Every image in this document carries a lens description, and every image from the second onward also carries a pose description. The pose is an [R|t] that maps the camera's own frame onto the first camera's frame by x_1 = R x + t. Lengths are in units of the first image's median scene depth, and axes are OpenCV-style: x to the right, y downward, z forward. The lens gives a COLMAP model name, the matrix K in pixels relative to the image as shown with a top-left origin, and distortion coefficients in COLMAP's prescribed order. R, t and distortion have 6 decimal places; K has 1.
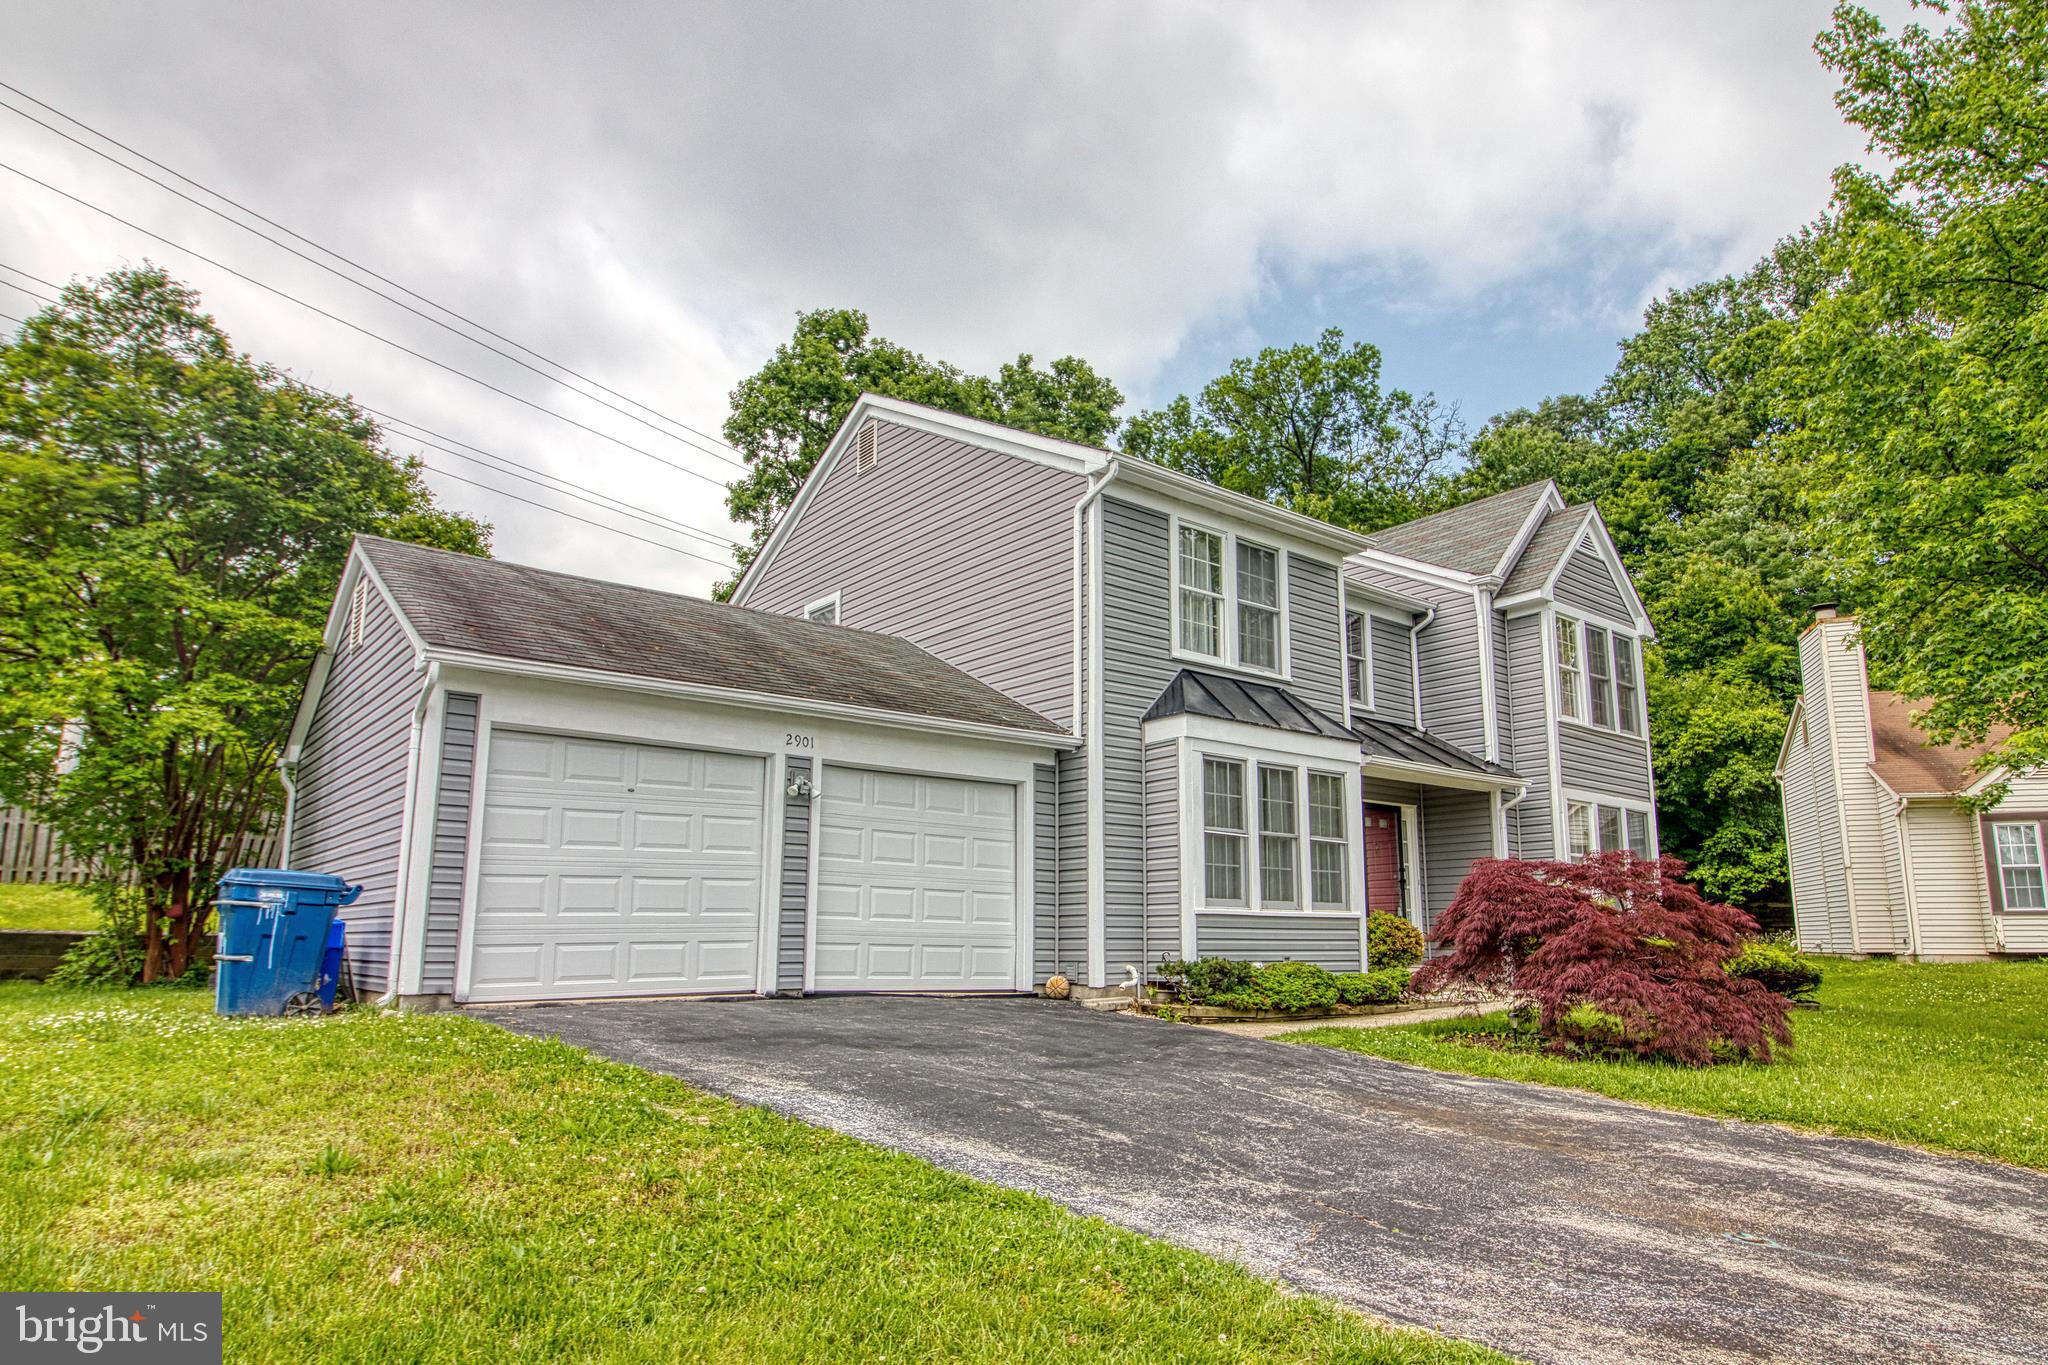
lens RADIAL K [[1170.9, 0, 1028.3], [0, 1170.9, 656.6], [0, 0, 1]] dist [0.001290, -0.009982]
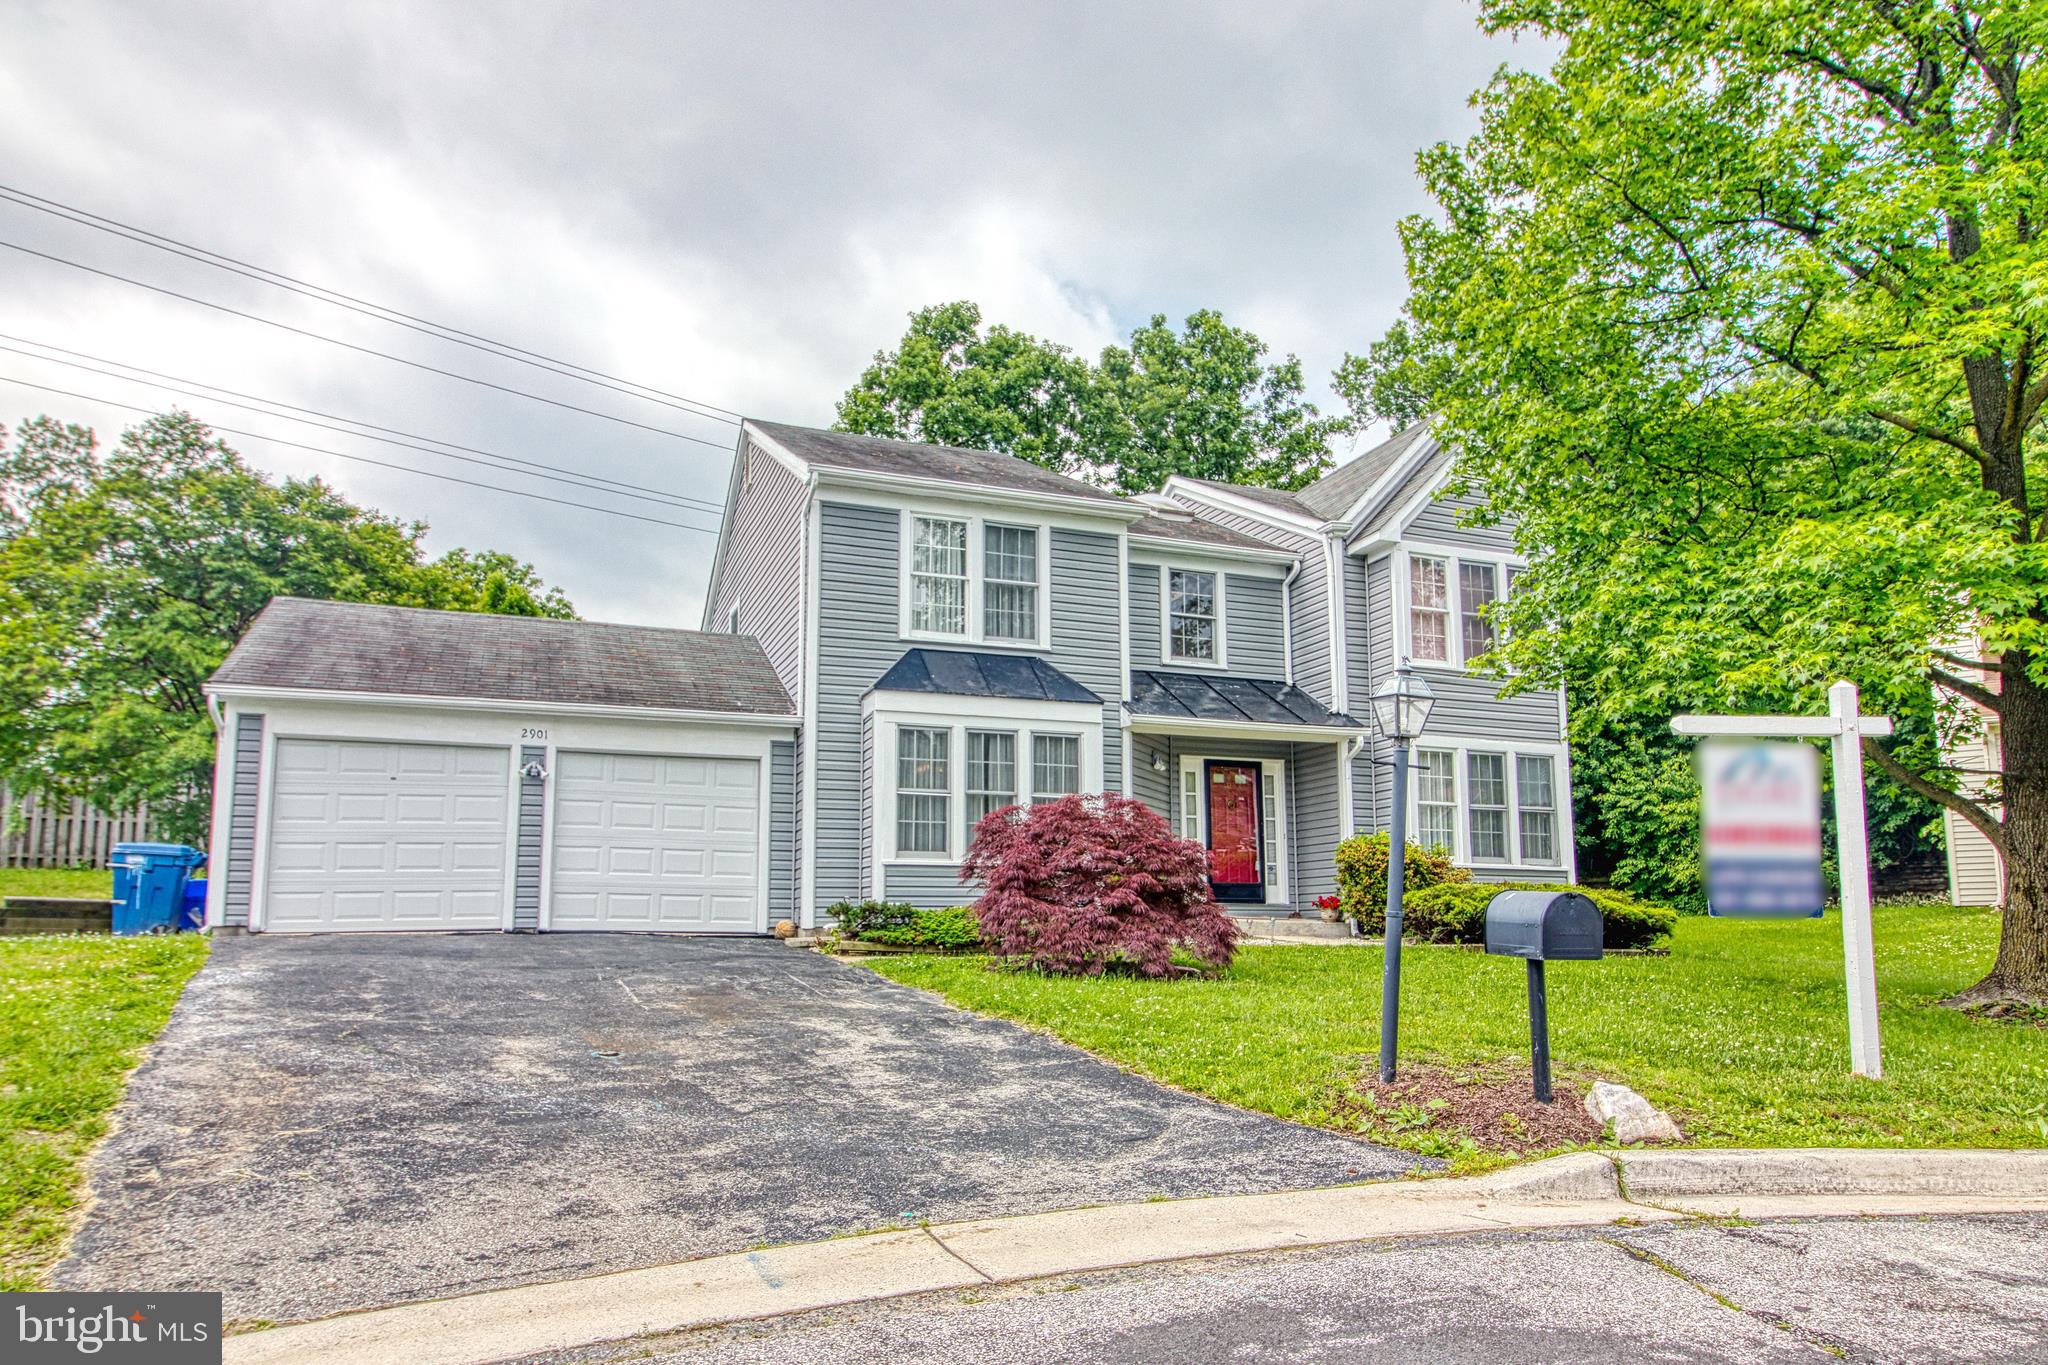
lens RADIAL K [[1249.1, 0, 1024.0], [0, 1249.1, 682.5], [0, 0, 1]] dist [-0.001667, -0.001076]
pose [[0.951127, -0.067900, -0.301242, 0.586128], [0.080409, 0.996331, 0.029306, 0.016662], [0.298147, -0.052097, 0.953097, -0.098580]]
